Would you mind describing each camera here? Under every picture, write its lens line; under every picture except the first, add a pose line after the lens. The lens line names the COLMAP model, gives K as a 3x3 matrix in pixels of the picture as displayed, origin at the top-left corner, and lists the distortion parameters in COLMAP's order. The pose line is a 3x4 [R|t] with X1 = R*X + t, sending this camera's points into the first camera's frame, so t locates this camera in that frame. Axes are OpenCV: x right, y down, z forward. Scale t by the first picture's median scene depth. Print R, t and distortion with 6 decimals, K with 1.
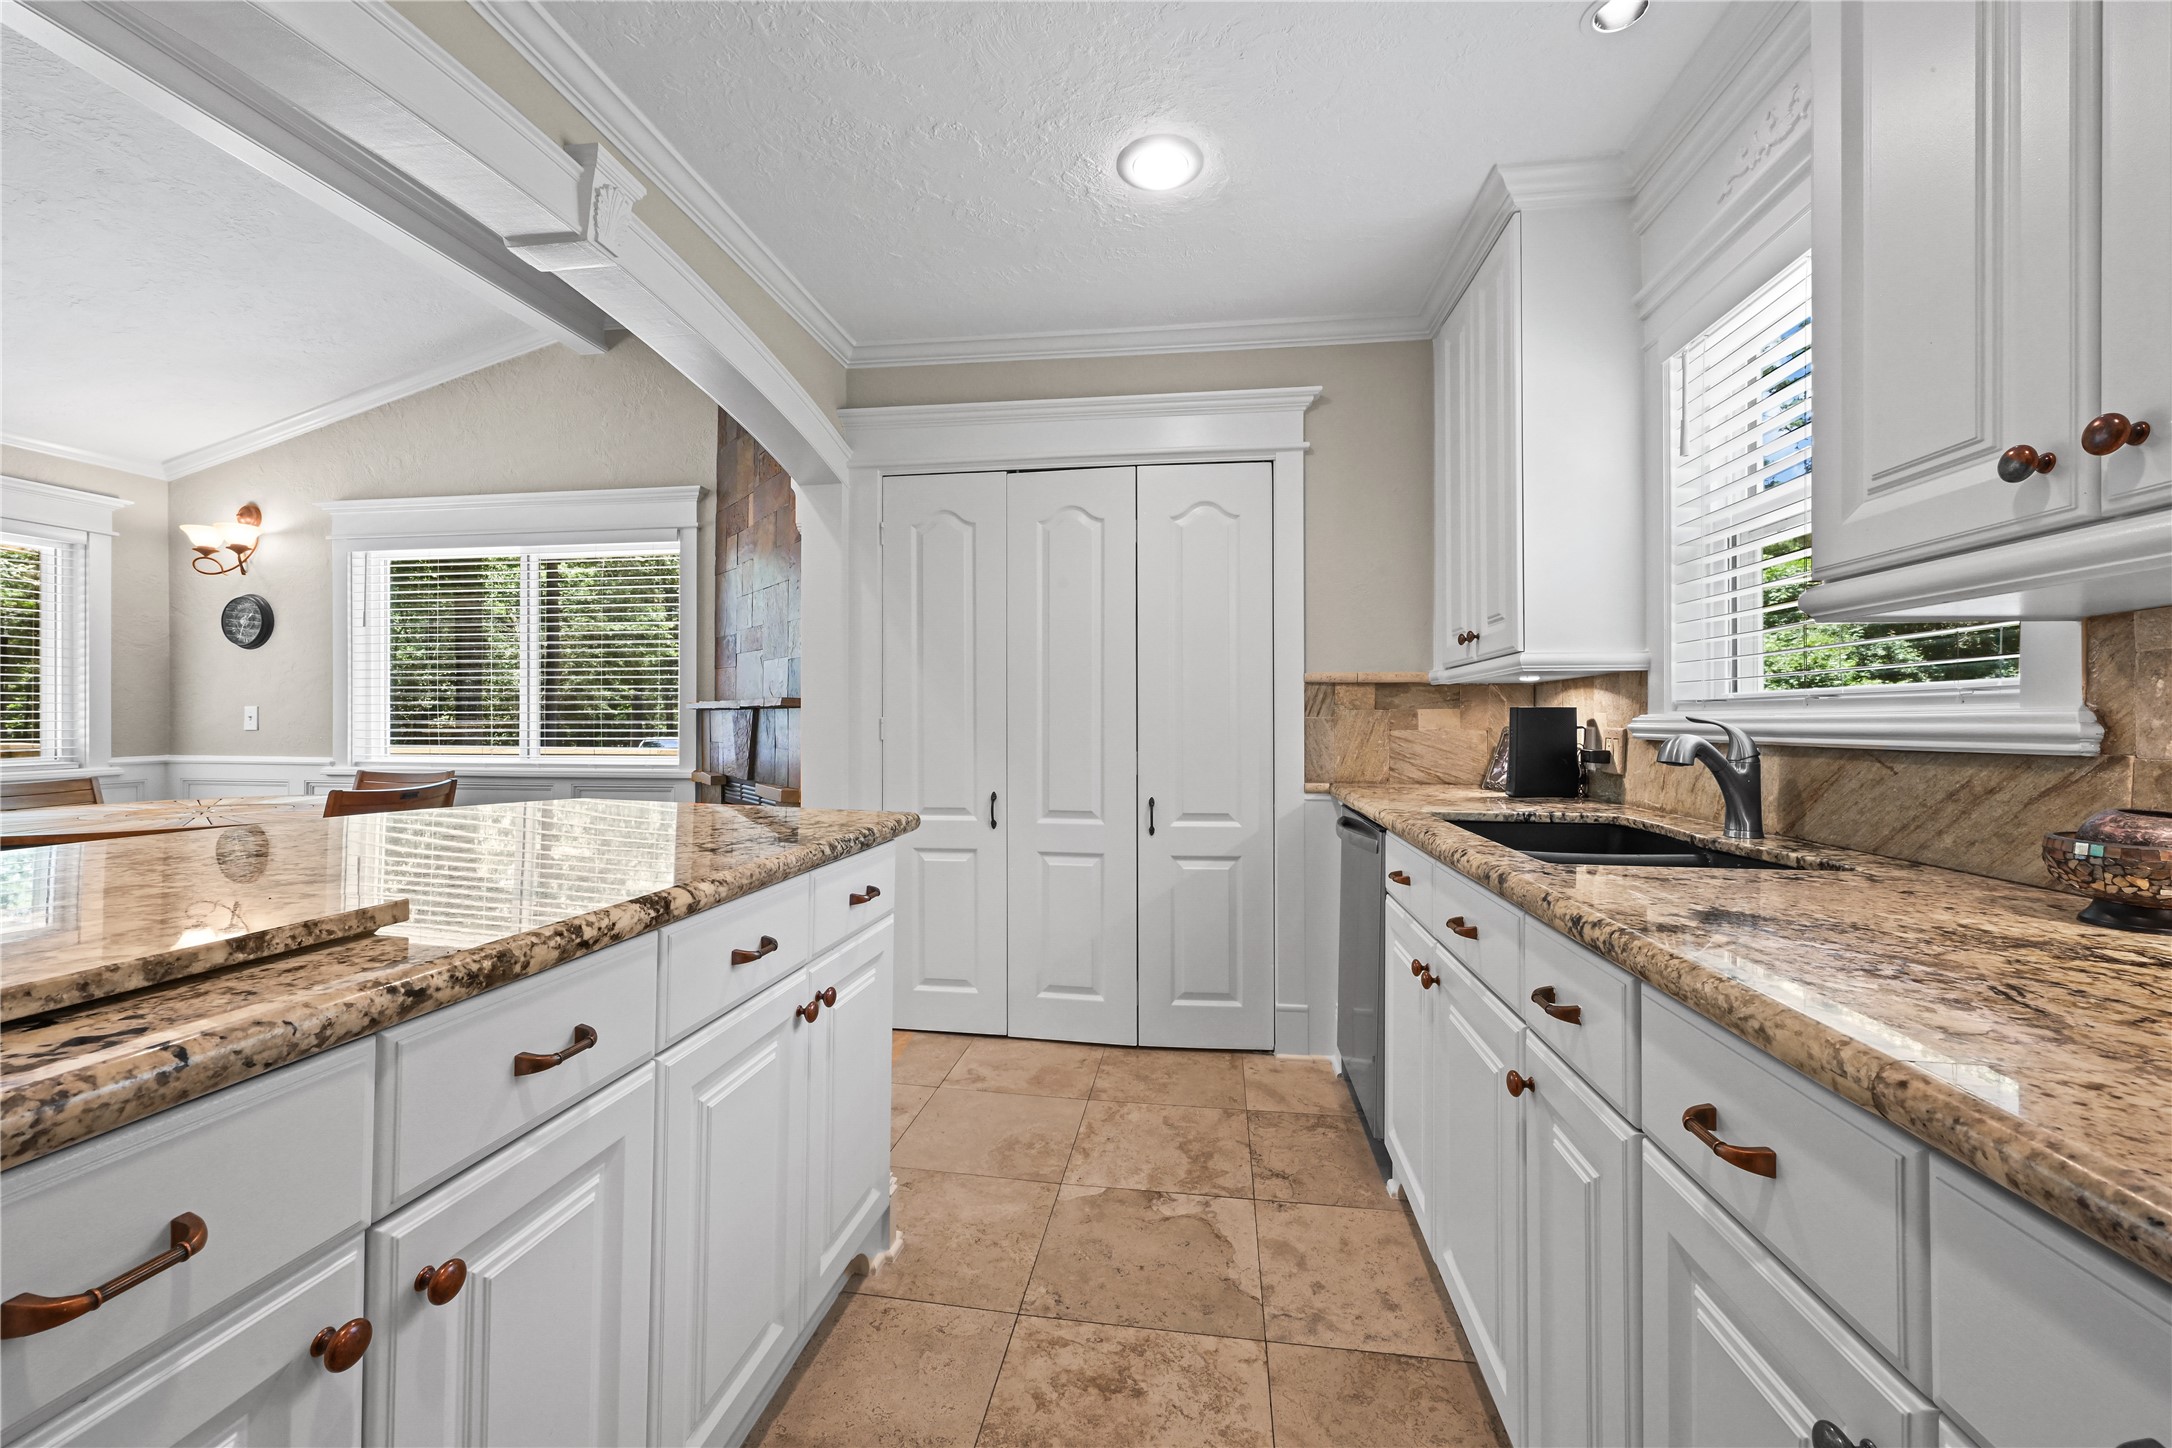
lens RADIAL K [[871.2, 0, 1093.7], [0, 871.2, 719.1], [0, 0, 1]] dist [-0.000671, 0.000010]
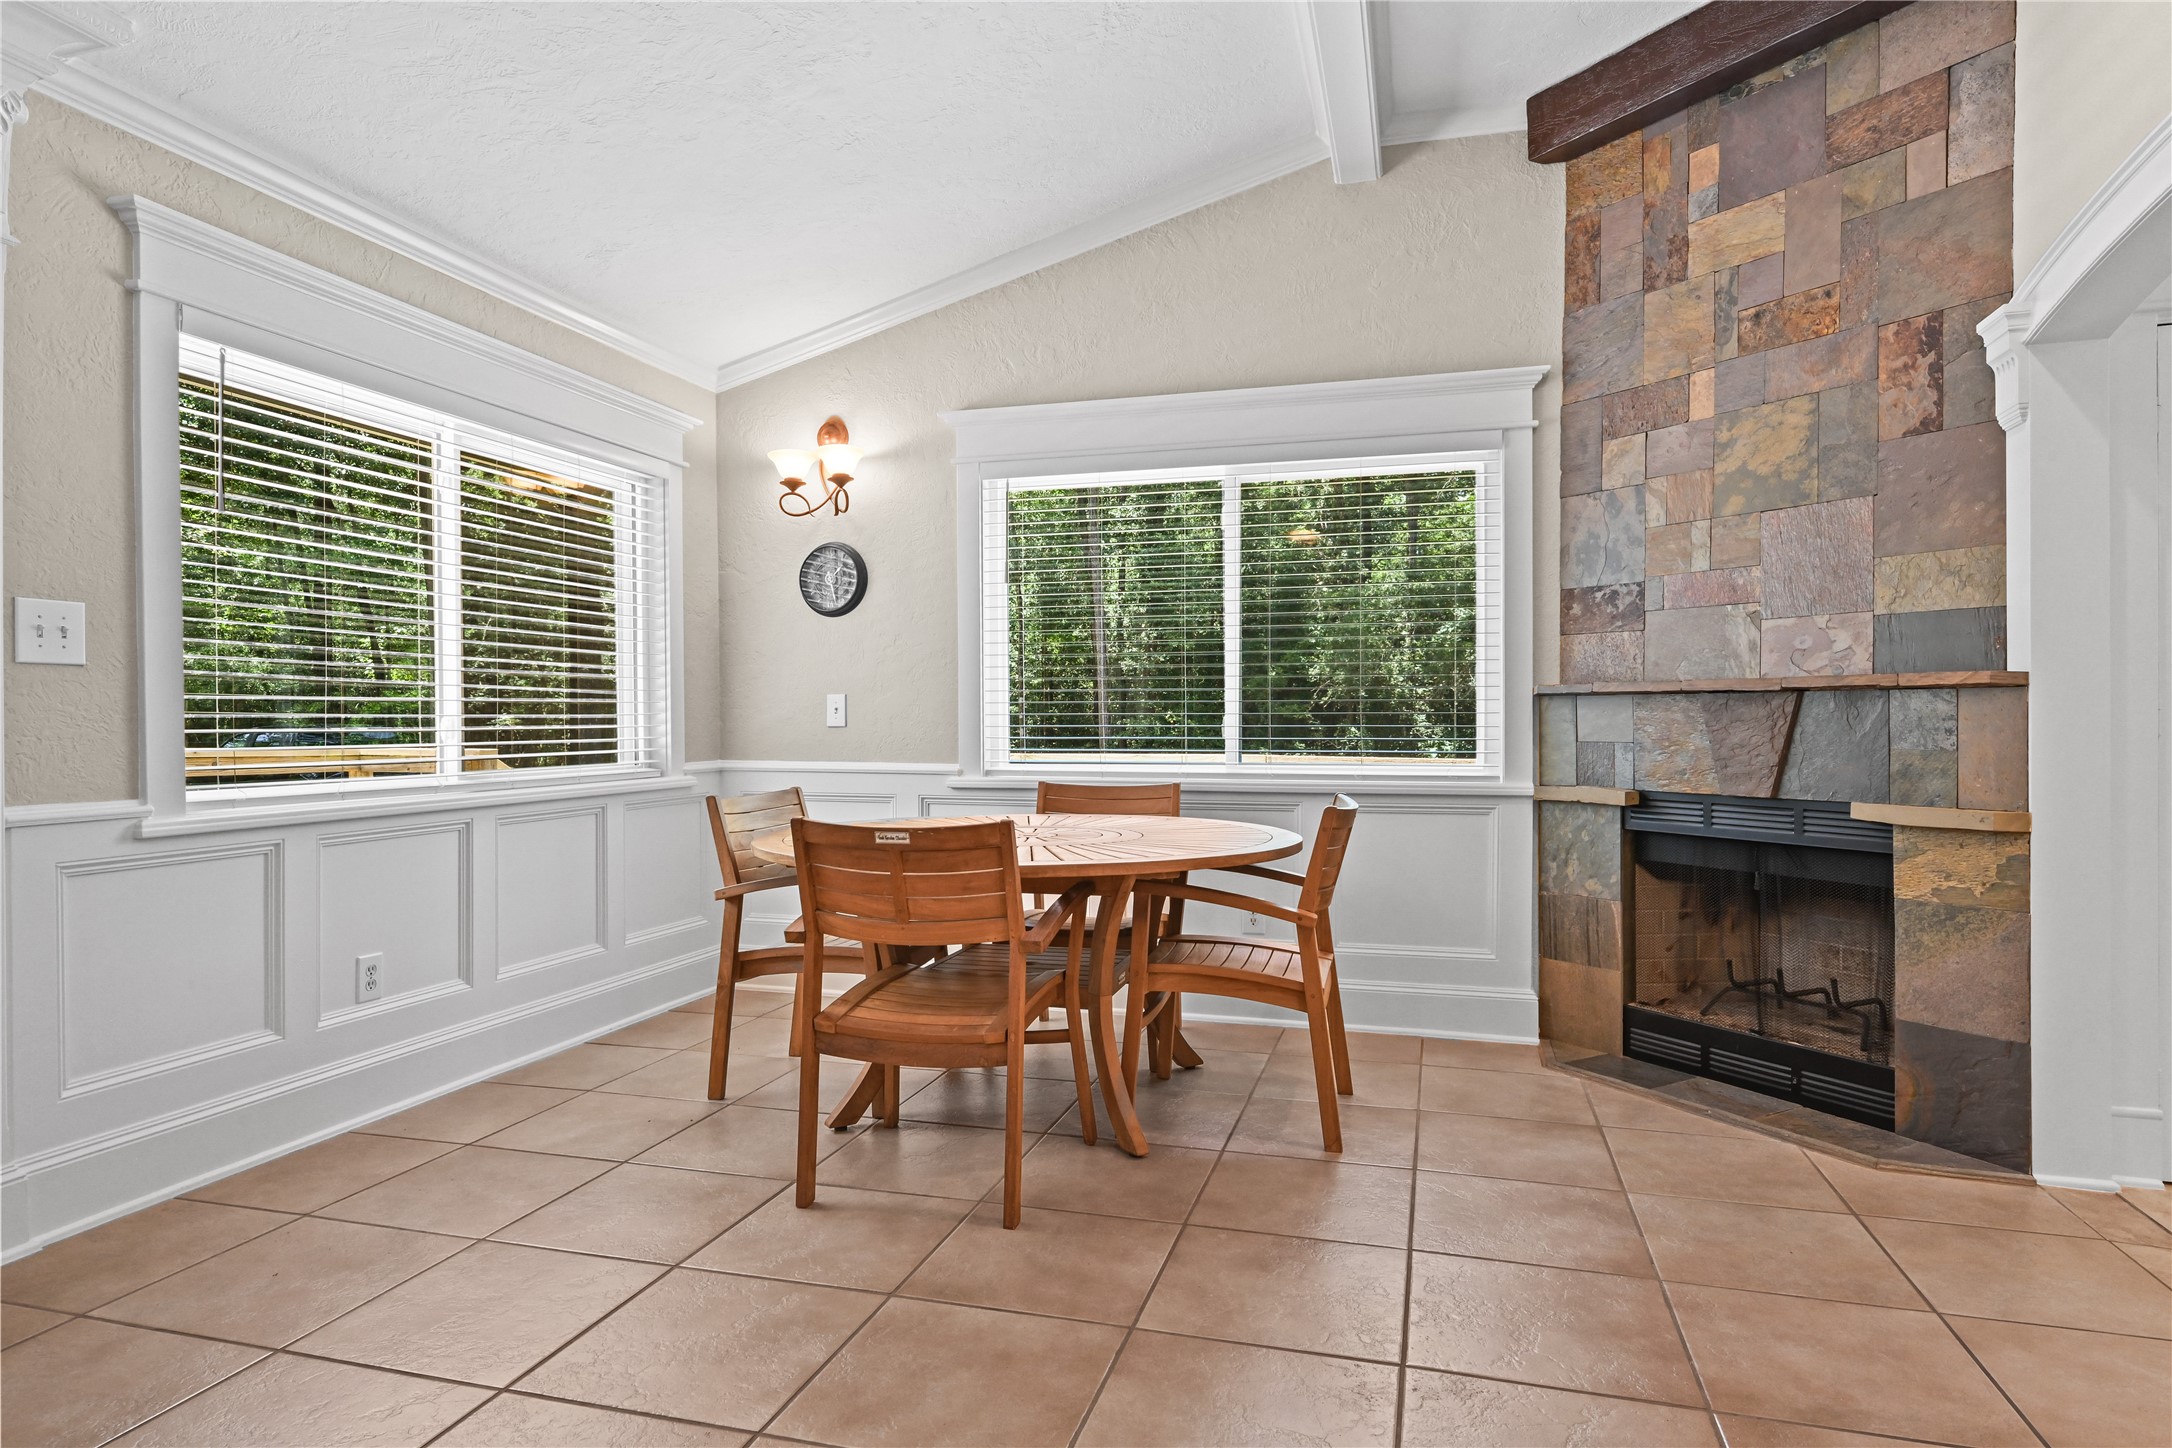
lens RADIAL K [[1221.4, 0, 1088.3], [0, 1221.4, 728.7], [0, 0, 1]] dist [0.003805, 0.000589]
pose [[0.990557, -0.000727, -0.137100, -0.625748], [0.001597, 0.999979, 0.006241, 0.008220], [0.137092, -0.006401, 0.990538, 0.006381]]
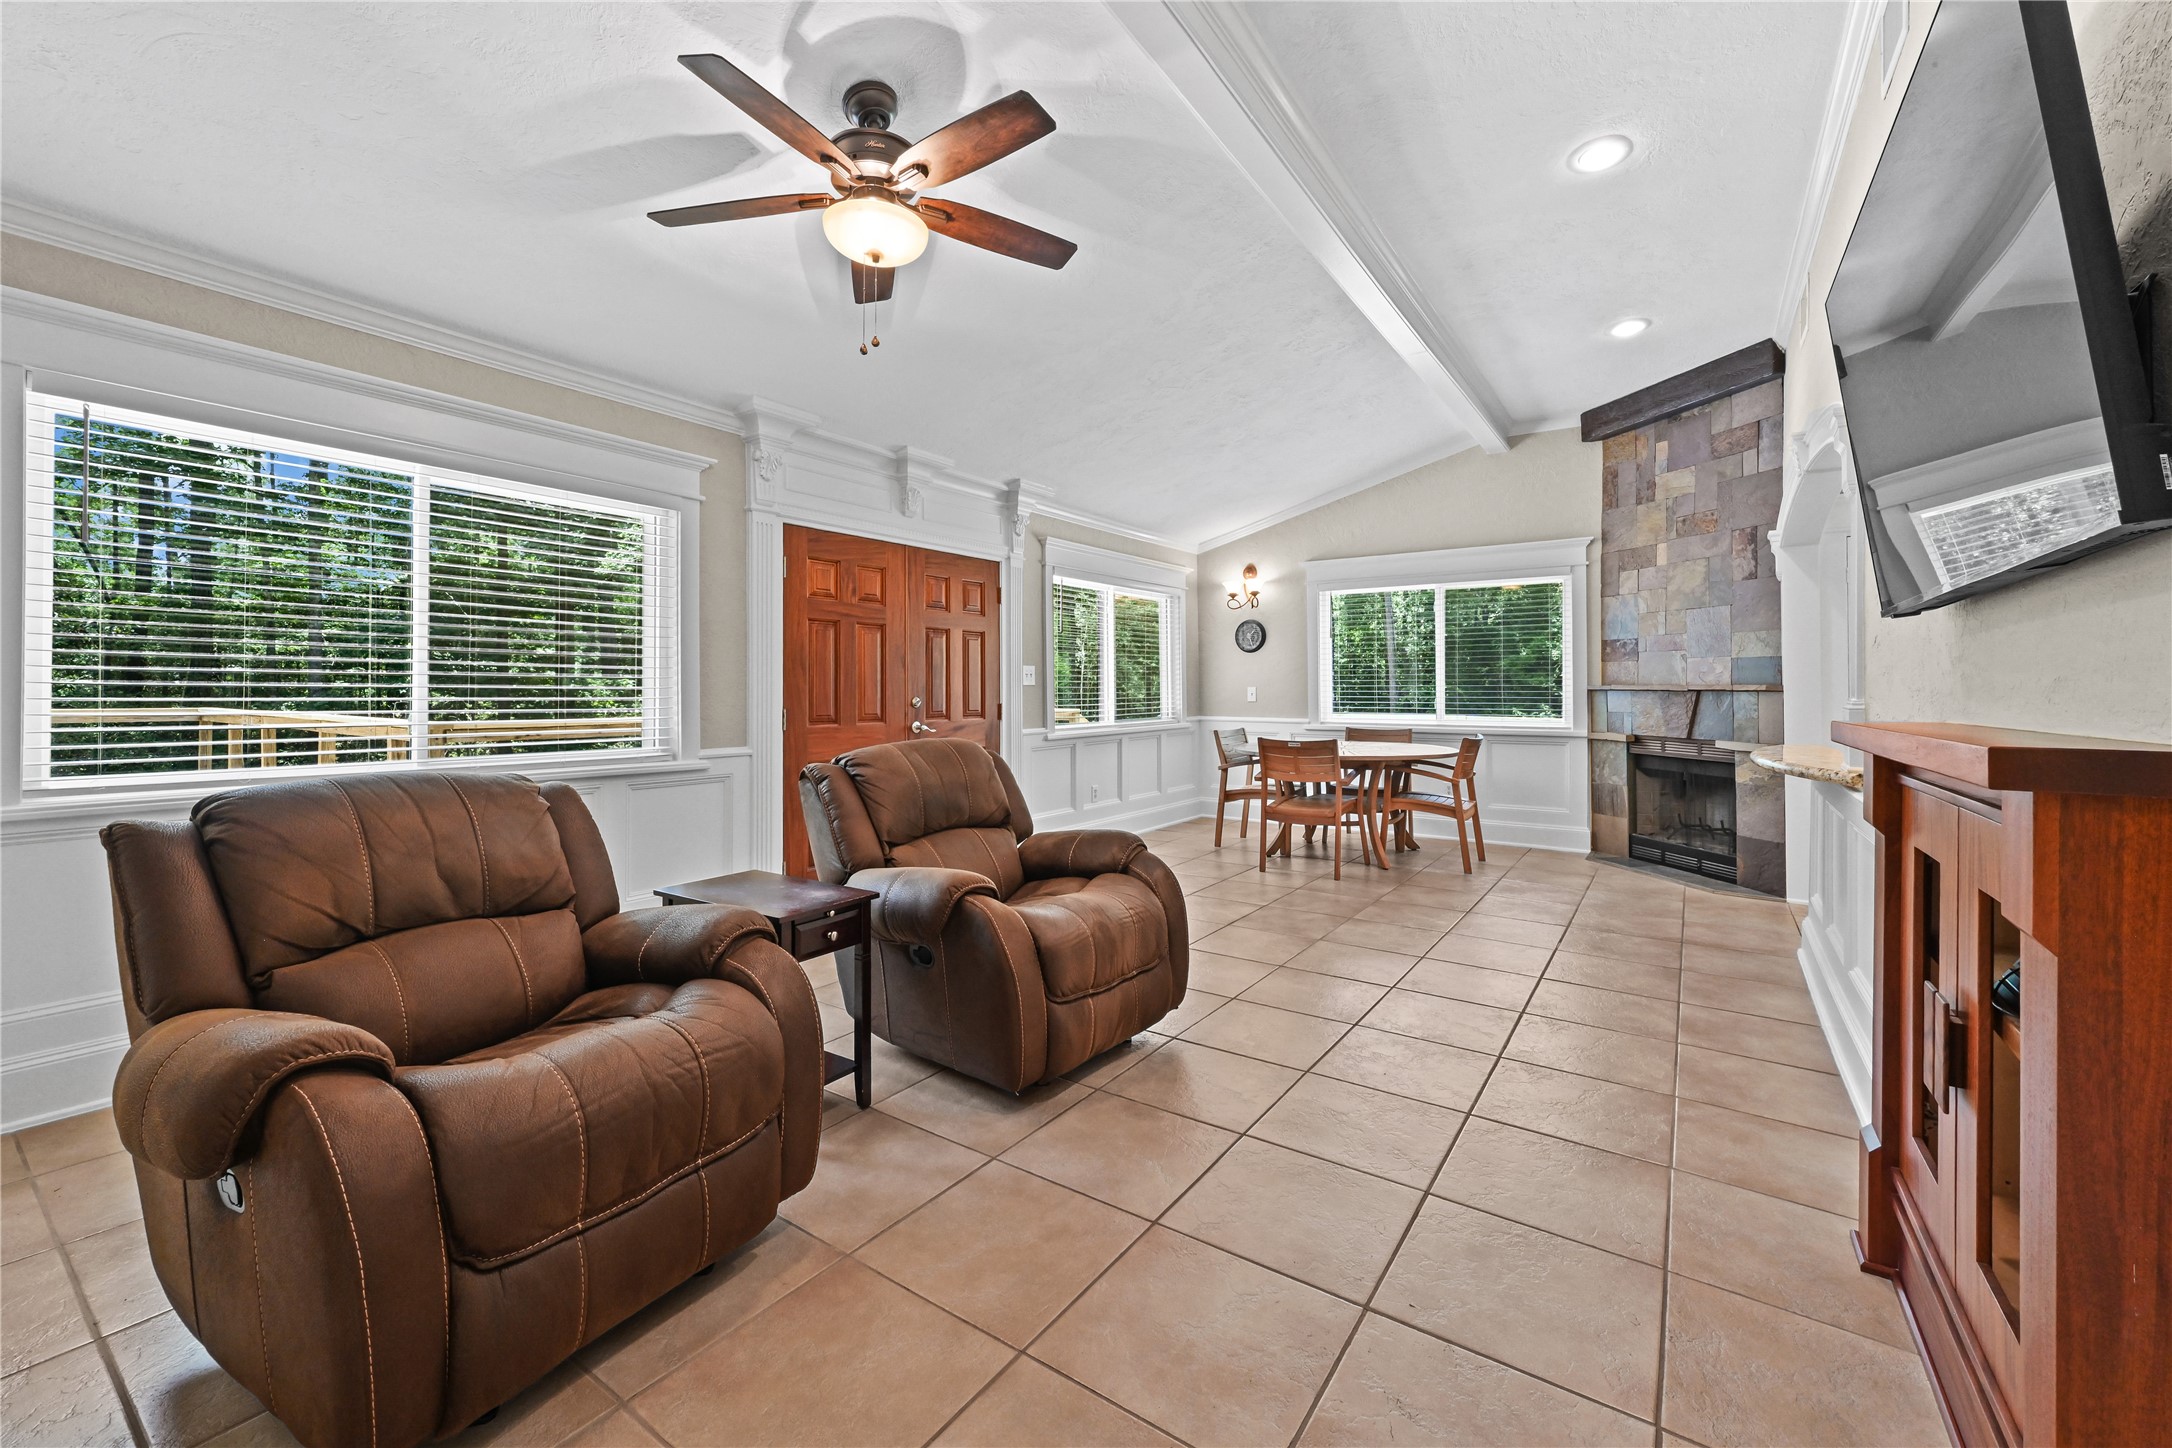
lens RADIAL K [[871.2, 0, 1081.3], [0, 871.2, 676.9], [0, 0, 1]] dist [-0.000671, 0.000010]
pose [[0.890598, -0.007664, -0.454726, -0.511997], [0.002601, 0.999927, -0.011759, -0.016323], [0.454783, 0.009290, 0.890554, -0.632520]]
